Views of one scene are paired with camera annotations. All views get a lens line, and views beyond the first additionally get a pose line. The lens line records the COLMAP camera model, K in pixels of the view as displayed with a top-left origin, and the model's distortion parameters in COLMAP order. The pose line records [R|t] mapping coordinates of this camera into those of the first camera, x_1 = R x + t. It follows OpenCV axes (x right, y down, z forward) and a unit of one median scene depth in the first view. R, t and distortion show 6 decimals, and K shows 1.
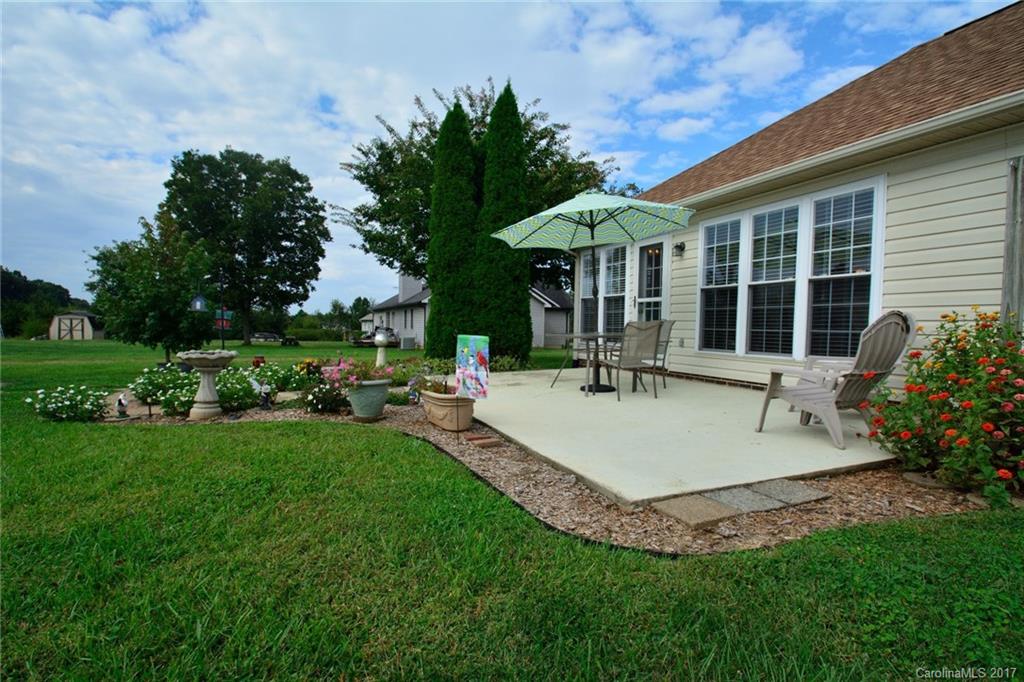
lens RADIAL K [[488.6, 0, 512.0], [0, 488.6, 341.0], [0, 0, 1]] dist [0.001678, 0.000389]
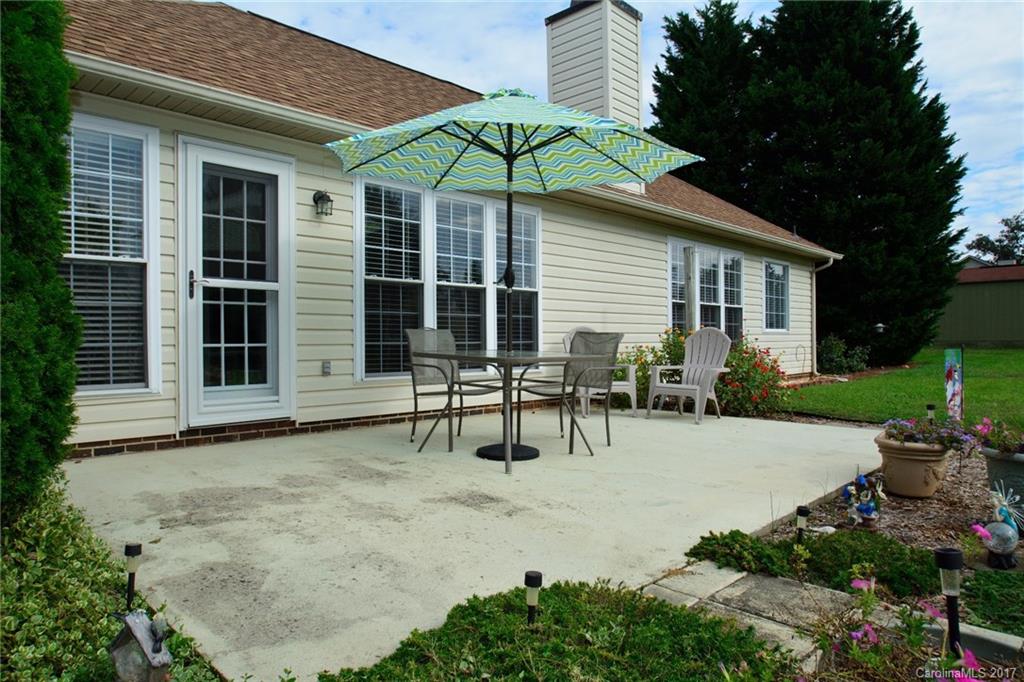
lens RADIAL K [[646.4, 0, 512.0], [0, 646.4, 341.0], [0, 0, 1]] dist [-0.002095, -0.000456]
pose [[-0.369348, -0.015796, 0.929157, -0.483846], [0.029233, 0.999163, 0.028606, -0.048721], [-0.928831, 0.037727, -0.368577, 1.201027]]
